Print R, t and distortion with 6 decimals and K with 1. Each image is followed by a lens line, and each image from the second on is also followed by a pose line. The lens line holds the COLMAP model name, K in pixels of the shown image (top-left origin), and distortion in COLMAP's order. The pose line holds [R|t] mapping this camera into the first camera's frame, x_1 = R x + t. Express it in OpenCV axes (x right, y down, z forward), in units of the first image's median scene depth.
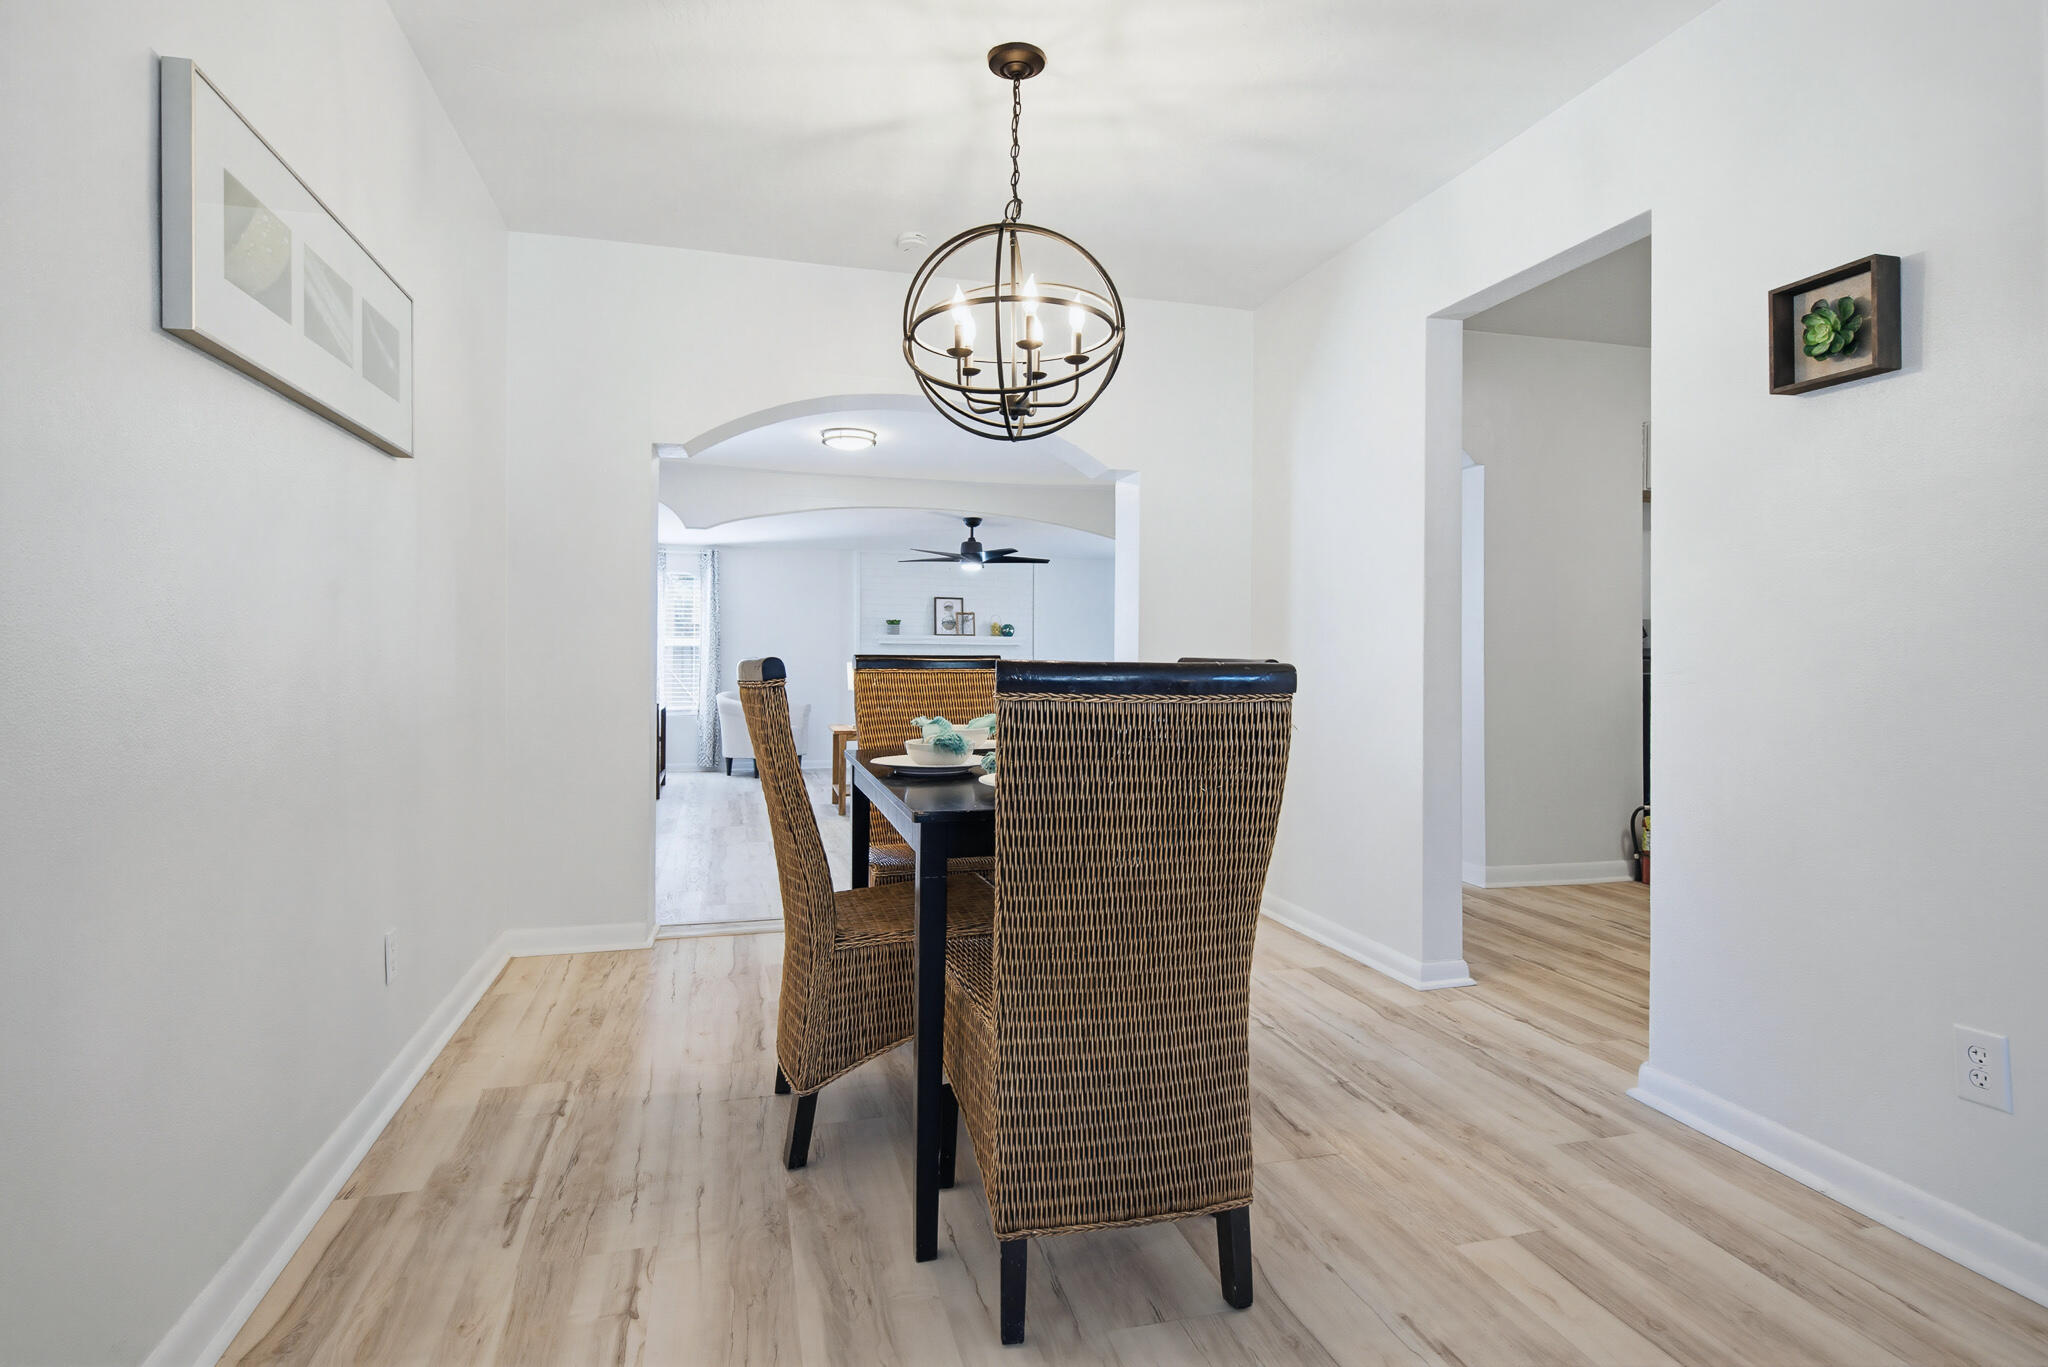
lens RADIAL K [[1047.1, 0, 1024.8], [0, 1047.1, 651.9], [0, 0, 1]] dist [0.005355, -0.000190]
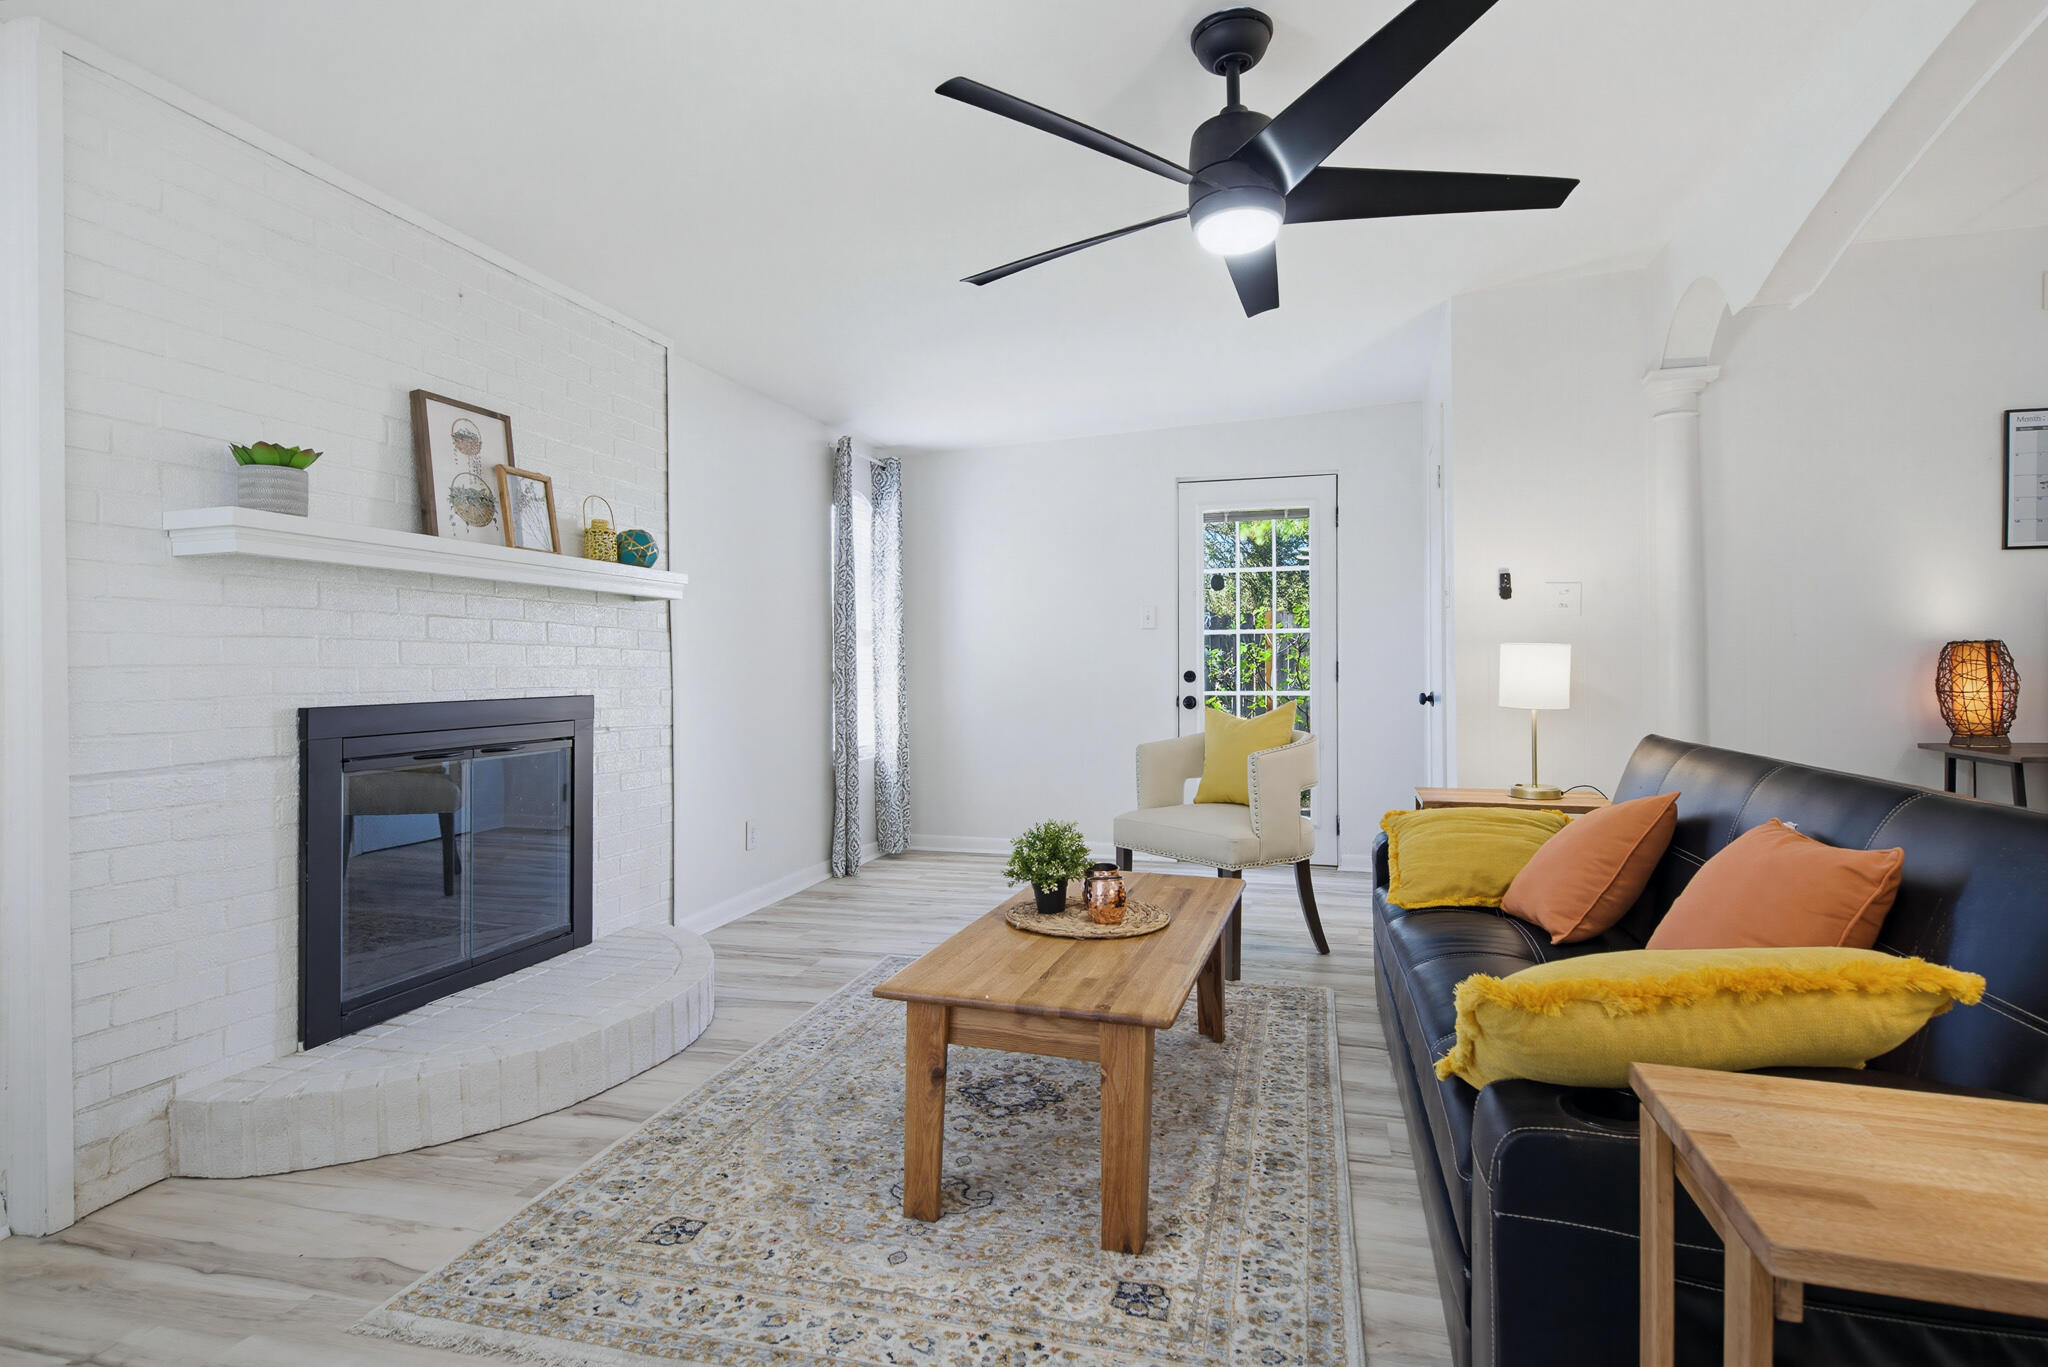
lens RADIAL K [[1027.8, 0, 1059.4], [0, 1027.8, 660.8], [0, 0, 1]] dist [0.004328, -0.001710]
pose [[0.503479, -0.003573, 0.864000, -0.997623], [0.001766, 0.999994, 0.003106, 0.055326], [-0.864006, -0.000038, 0.503482, 3.341682]]
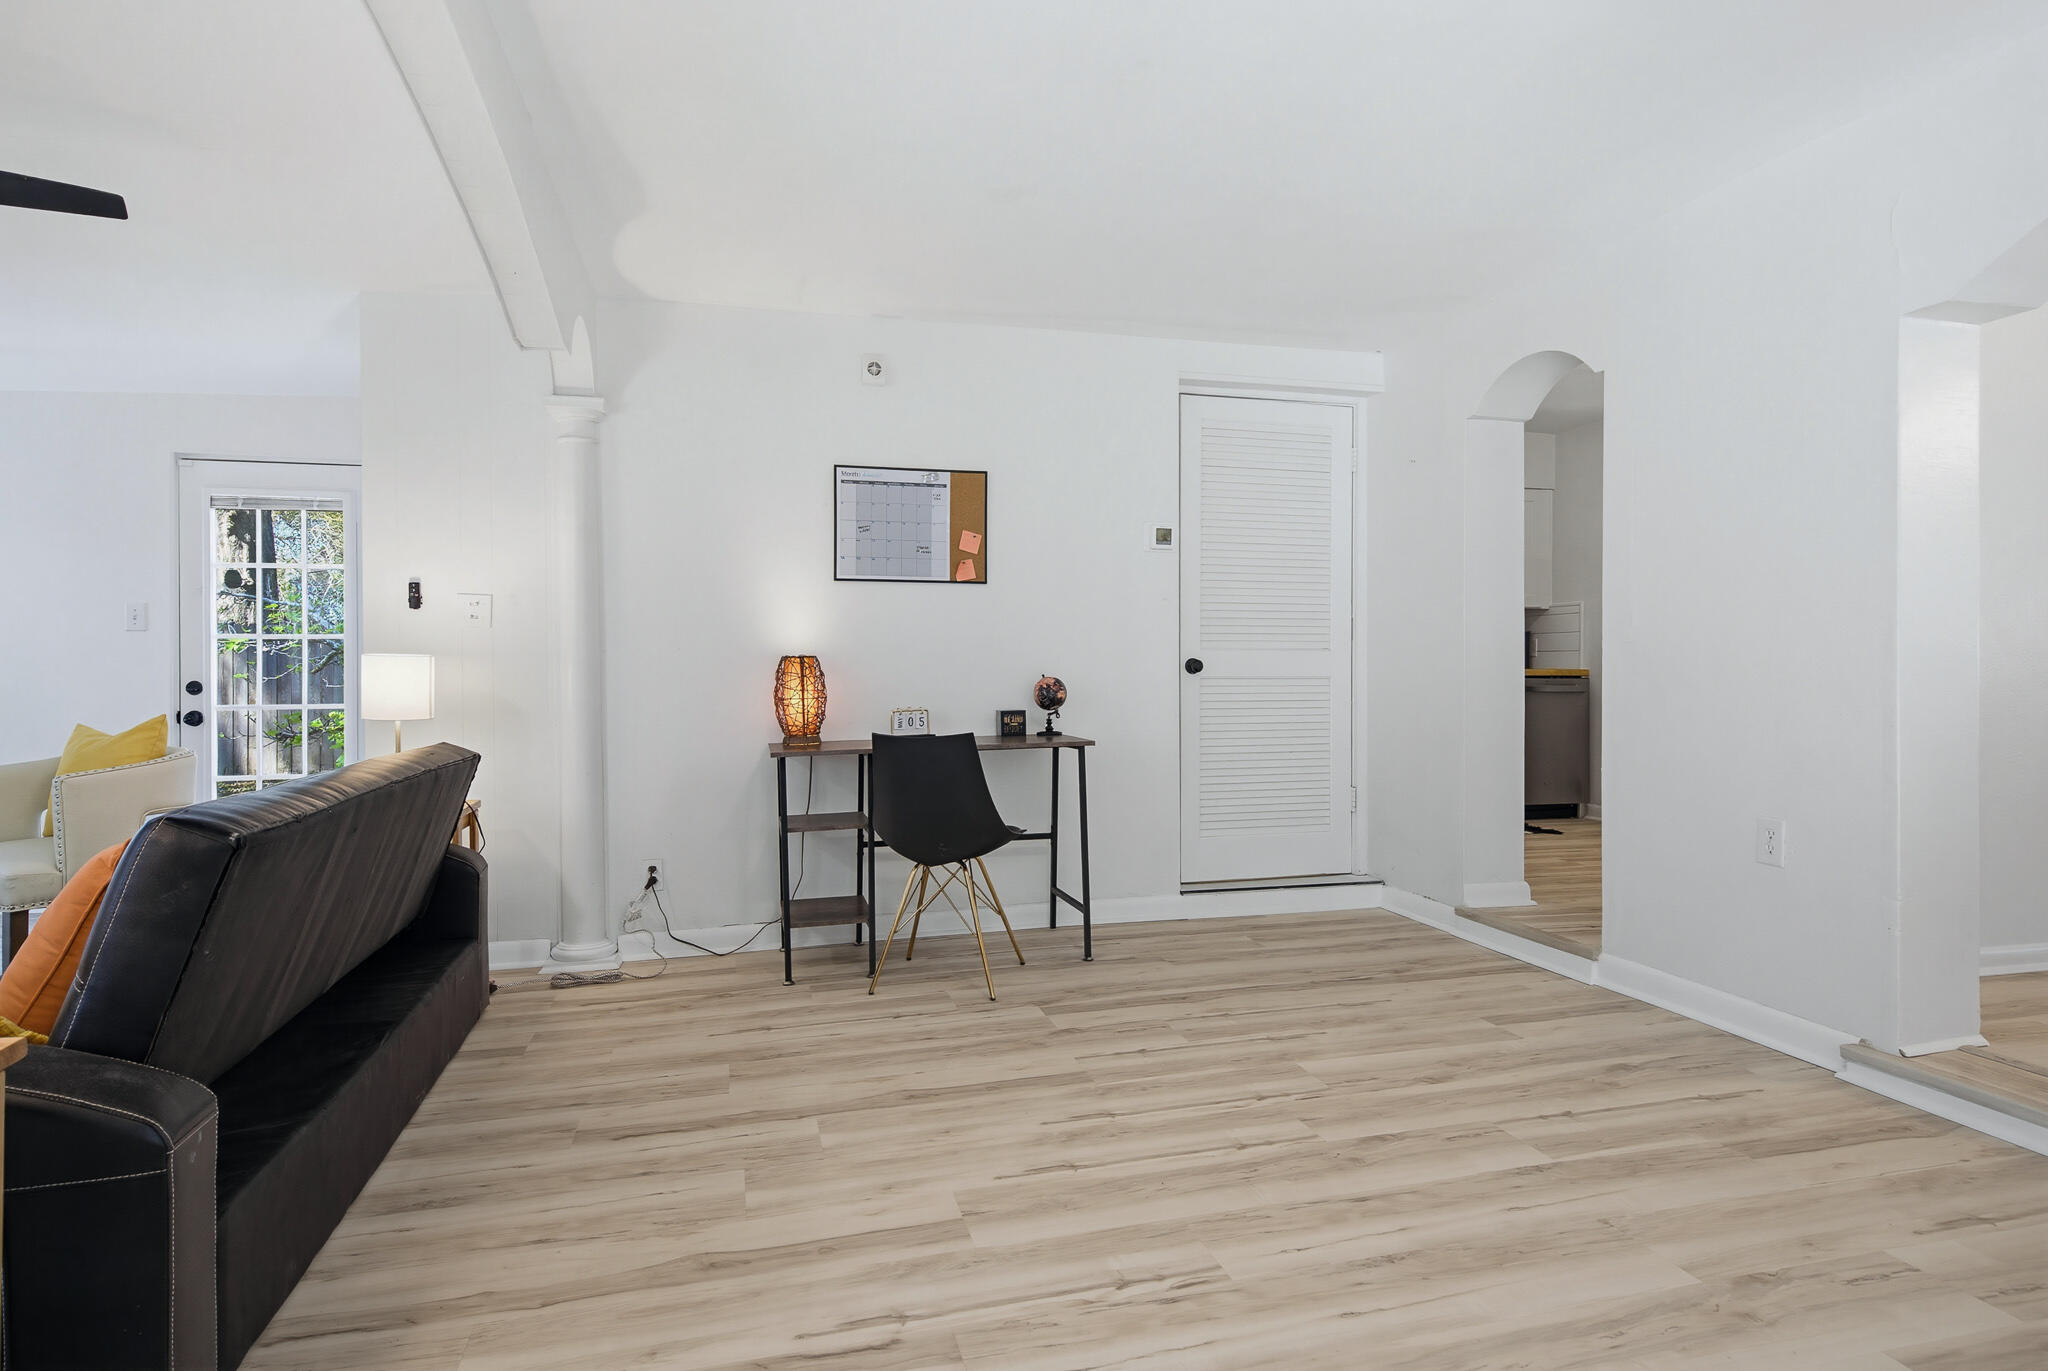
lens RADIAL K [[1121.1, 0, 1017.8], [0, 1121.1, 676.7], [0, 0, 1]] dist [0.002066, -0.001072]
pose [[0.024596, -0.008728, 0.999659, -0.964276], [-0.004995, 0.999948, 0.008854, 0.050062], [-0.999685, -0.005211, 0.024551, 2.630176]]
